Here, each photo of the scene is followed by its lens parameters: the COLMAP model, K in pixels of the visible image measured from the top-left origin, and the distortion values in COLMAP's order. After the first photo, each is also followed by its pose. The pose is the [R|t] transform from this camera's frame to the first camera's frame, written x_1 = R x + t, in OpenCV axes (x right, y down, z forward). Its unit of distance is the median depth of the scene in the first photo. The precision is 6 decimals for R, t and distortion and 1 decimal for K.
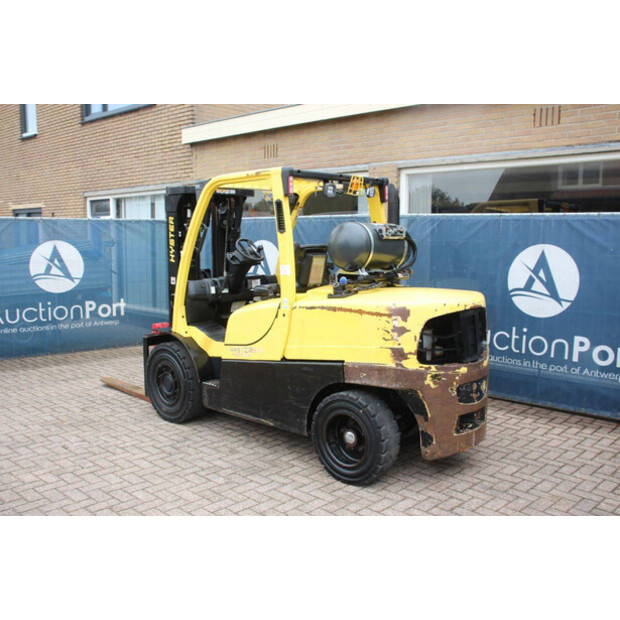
lens RADIAL K [[616.1, 0, 312.1], [0, 616.1, 309.7], [0, 0, 1]] dist [-0.113485, 0.177080]
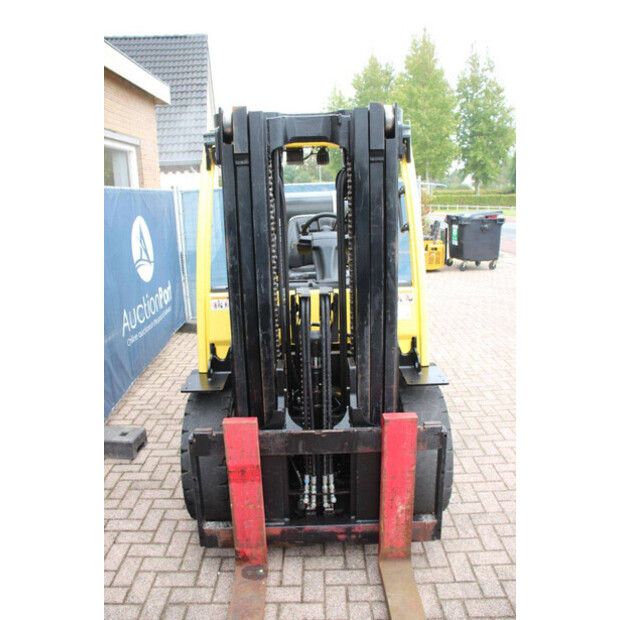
lens RADIAL K [[507.2, 0, 308.1], [0, 507.2, 313.4], [0, 0, 1]] dist [-0.167568, 0.145640]
pose [[-0.677590, -0.154140, 0.719105, -0.603711], [0.116469, 0.942960, 0.311869, -0.224267], [-0.726159, 0.295073, -0.620987, 1.673071]]
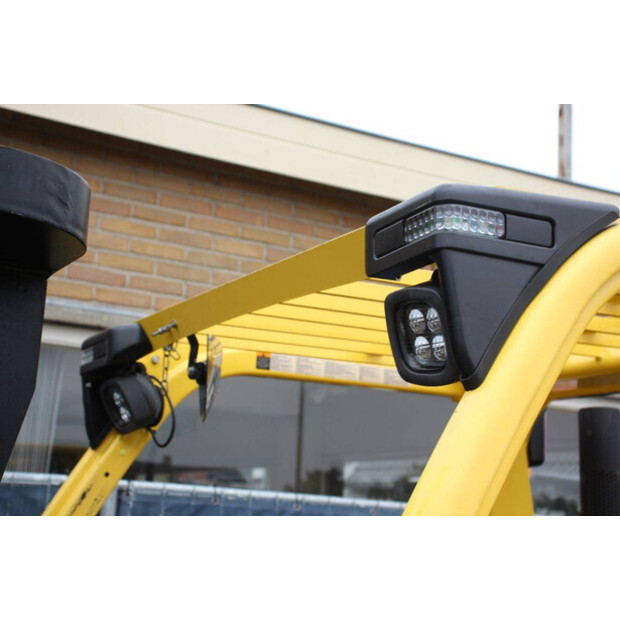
lens RADIAL K [[1056.6, 0, 310.0], [0, 1056.6, 310.0], [0, 0, 1]] dist [0.208018, 0.001919]
pose [[0.311634, 0.207966, 0.927165, -0.436412], [0.067161, 0.968494, -0.239810, -0.156387], [-0.947826, 0.137002, 0.287848, 1.100390]]
